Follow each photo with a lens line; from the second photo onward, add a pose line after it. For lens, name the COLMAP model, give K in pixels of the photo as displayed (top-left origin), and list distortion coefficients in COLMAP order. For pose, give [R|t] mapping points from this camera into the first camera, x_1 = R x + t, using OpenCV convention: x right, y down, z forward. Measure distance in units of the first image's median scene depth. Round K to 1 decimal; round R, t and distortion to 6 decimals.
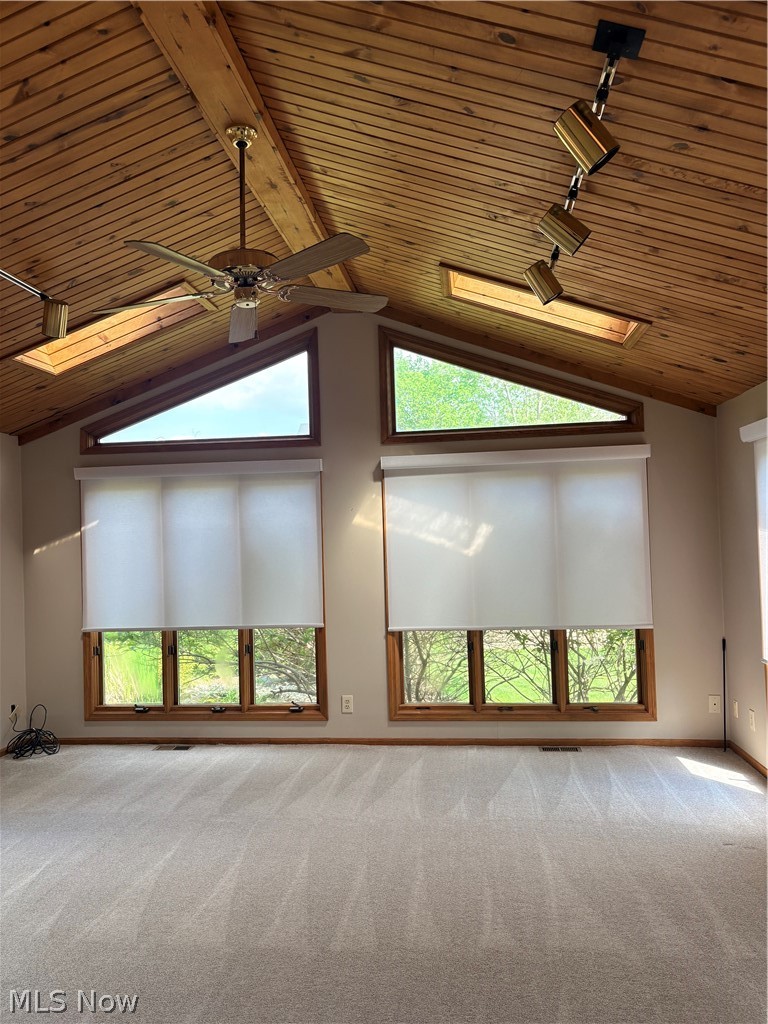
lens RADIAL K [[776.3, 0, 376.3], [0, 776.3, 514.8], [0, 0, 1]] dist [0.047226, -0.054862]
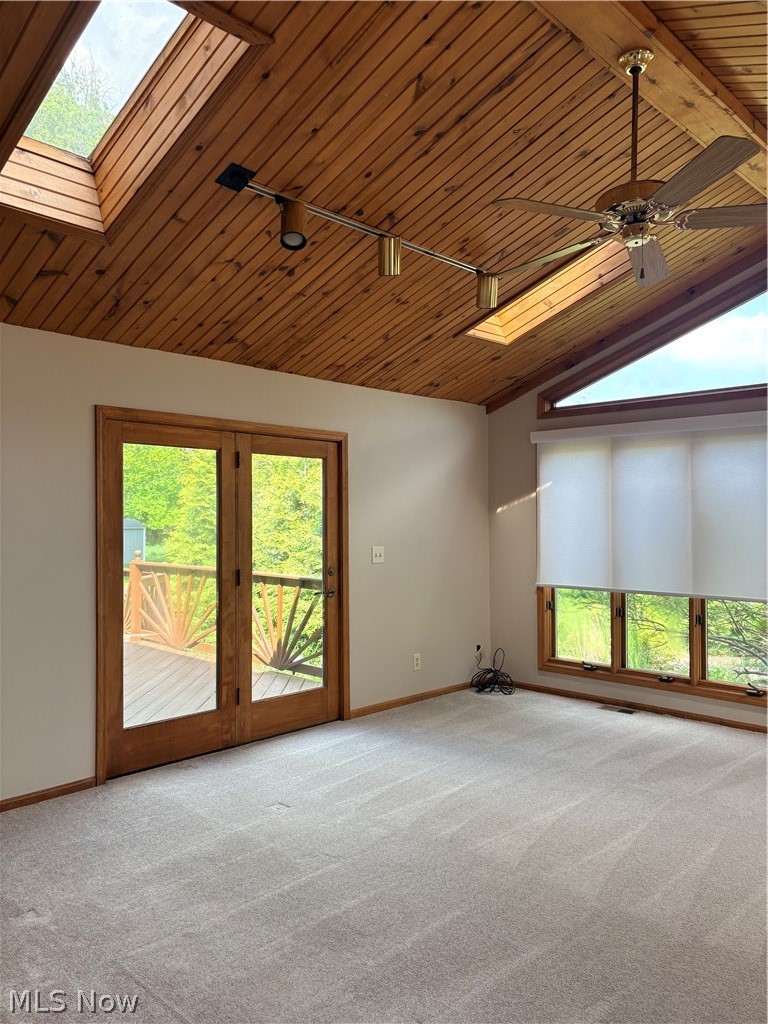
lens RADIAL K [[776.3, 0, 376.3], [0, 776.3, 514.8], [0, 0, 1]] dist [0.047226, -0.054862]
pose [[0.790929, 0.025090, -0.611394, 0.101400], [-0.002761, 0.999295, 0.037437, 0.014130], [0.611902, -0.027922, 0.790441, 0.032210]]
